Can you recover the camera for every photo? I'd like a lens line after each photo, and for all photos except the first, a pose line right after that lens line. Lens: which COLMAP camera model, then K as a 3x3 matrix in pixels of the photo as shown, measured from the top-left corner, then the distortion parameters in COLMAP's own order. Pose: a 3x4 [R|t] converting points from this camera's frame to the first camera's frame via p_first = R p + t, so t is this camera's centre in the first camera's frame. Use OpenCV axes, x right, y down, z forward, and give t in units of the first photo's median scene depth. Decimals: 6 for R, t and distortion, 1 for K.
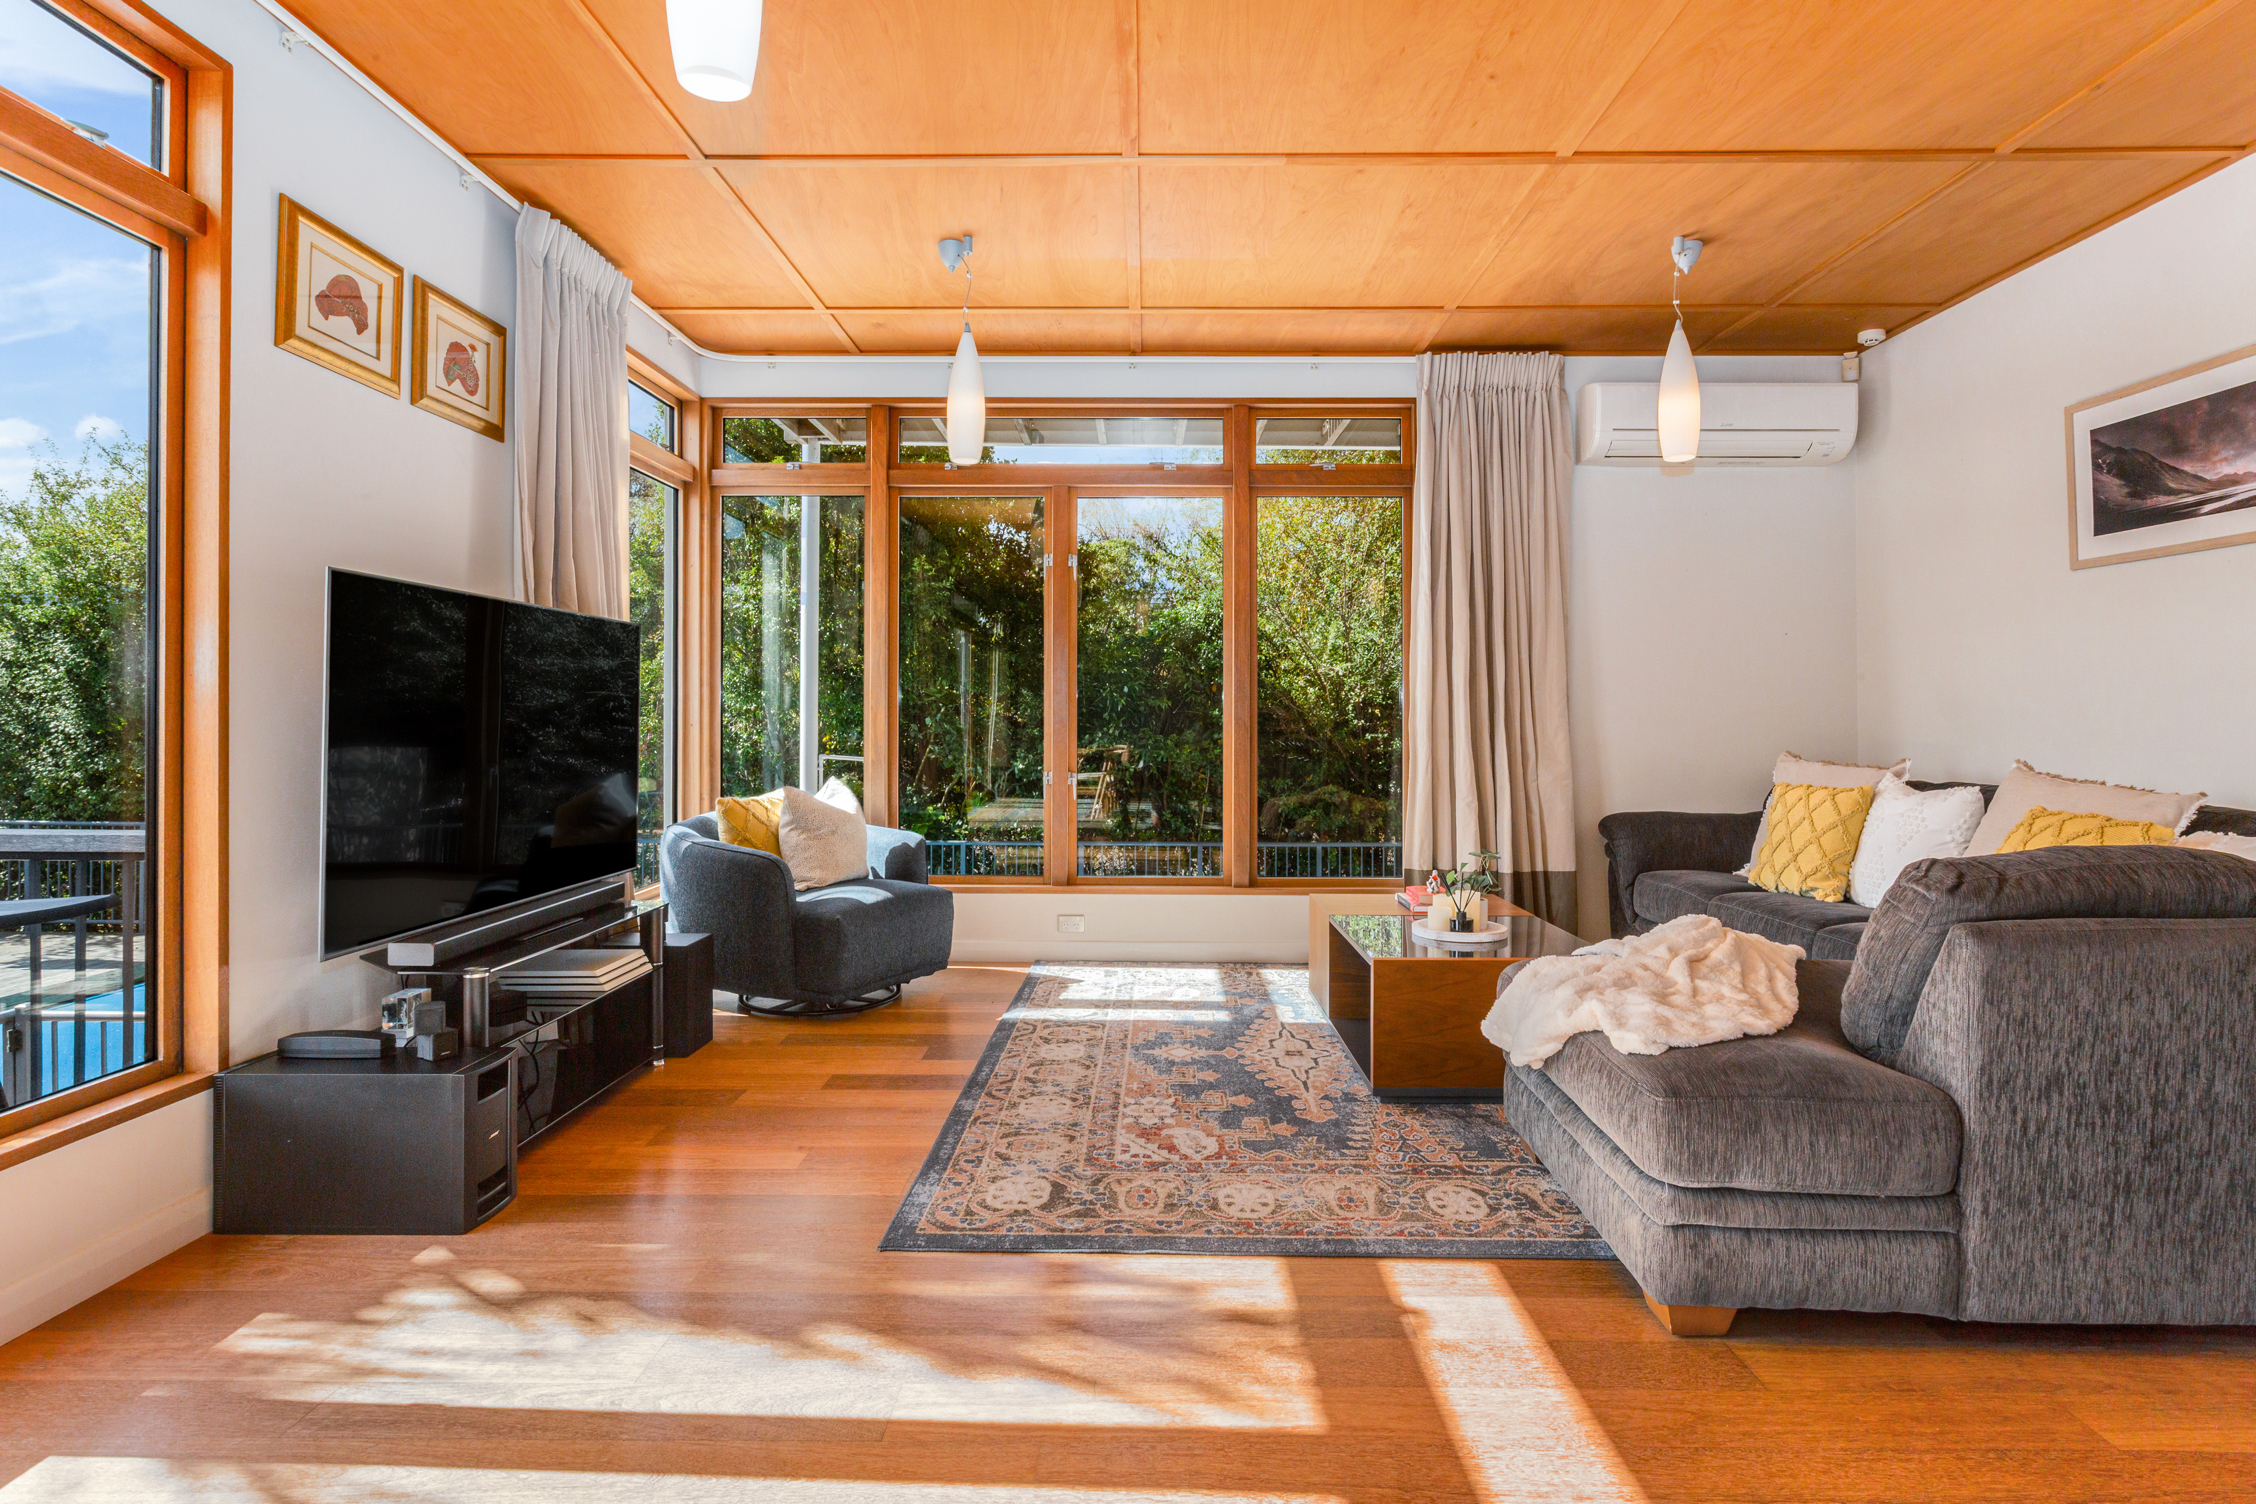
lens RADIAL K [[1169.4, 0, 1124.0], [0, 1169.4, 742.7], [0, 0, 1]] dist [0.001557, 0.000215]
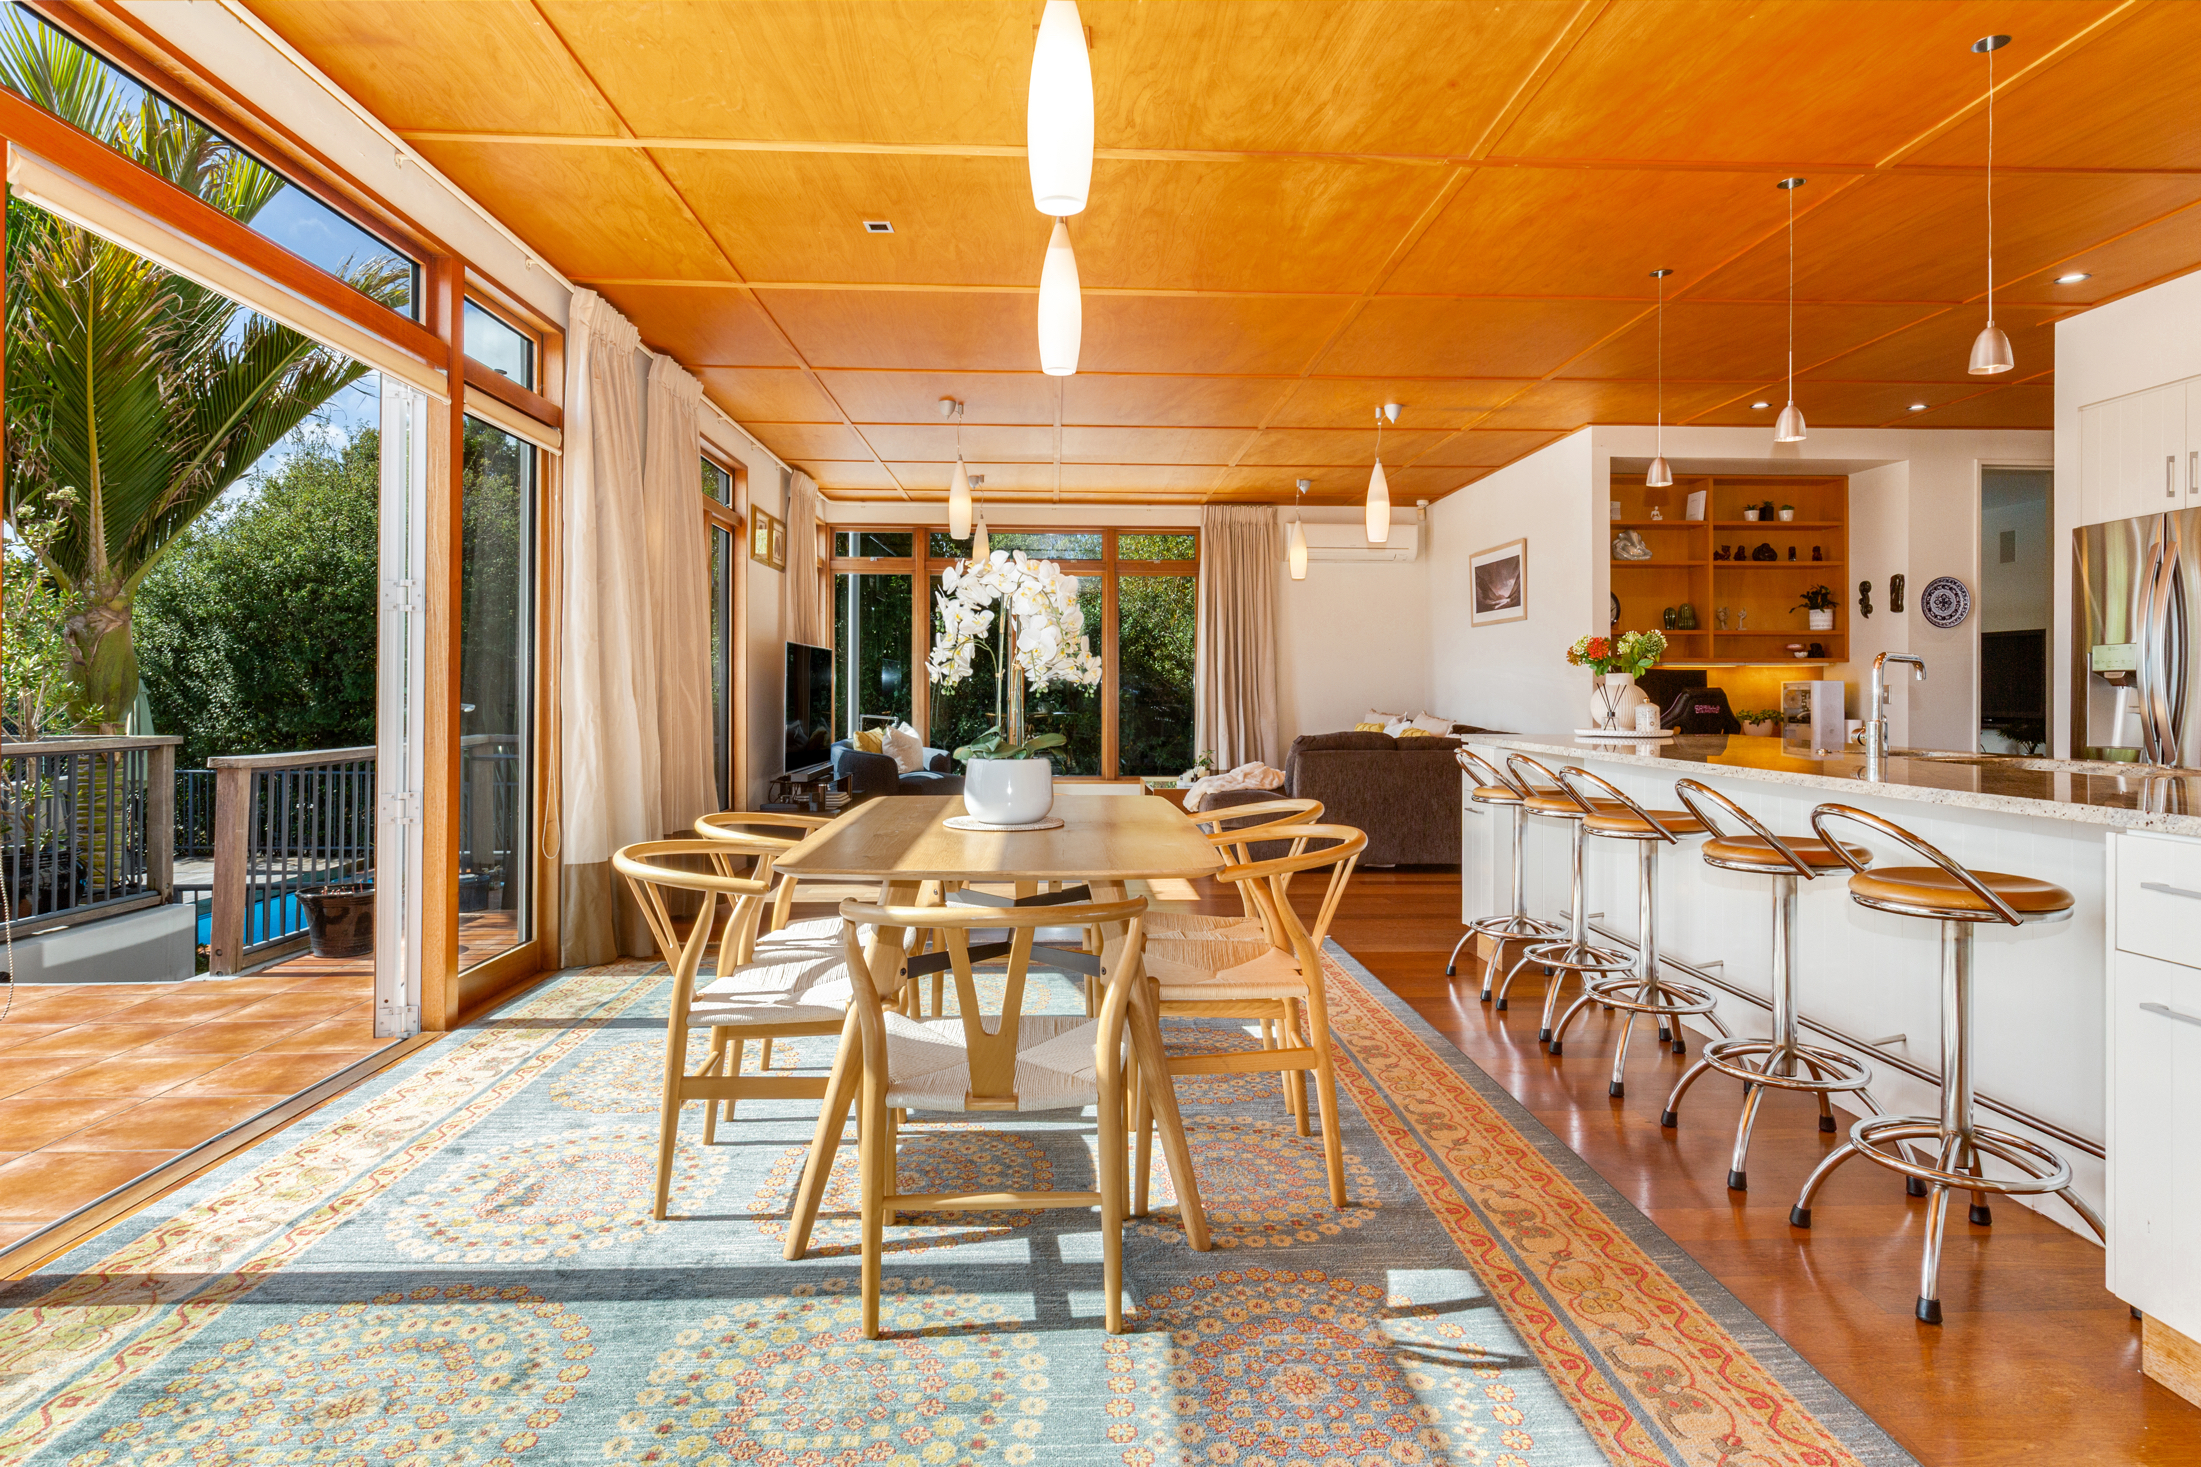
lens RADIAL K [[1242.0, 0, 1100.7], [0, 1242.0, 718.8], [0, 0, 1]] dist [-0.004218, -0.000255]
pose [[0.998427, -0.000456, 0.056070, -0.030766], [0.000354, 0.999998, 0.001827, 0.019097], [-0.056070, -0.001804, 0.998425, -1.048379]]
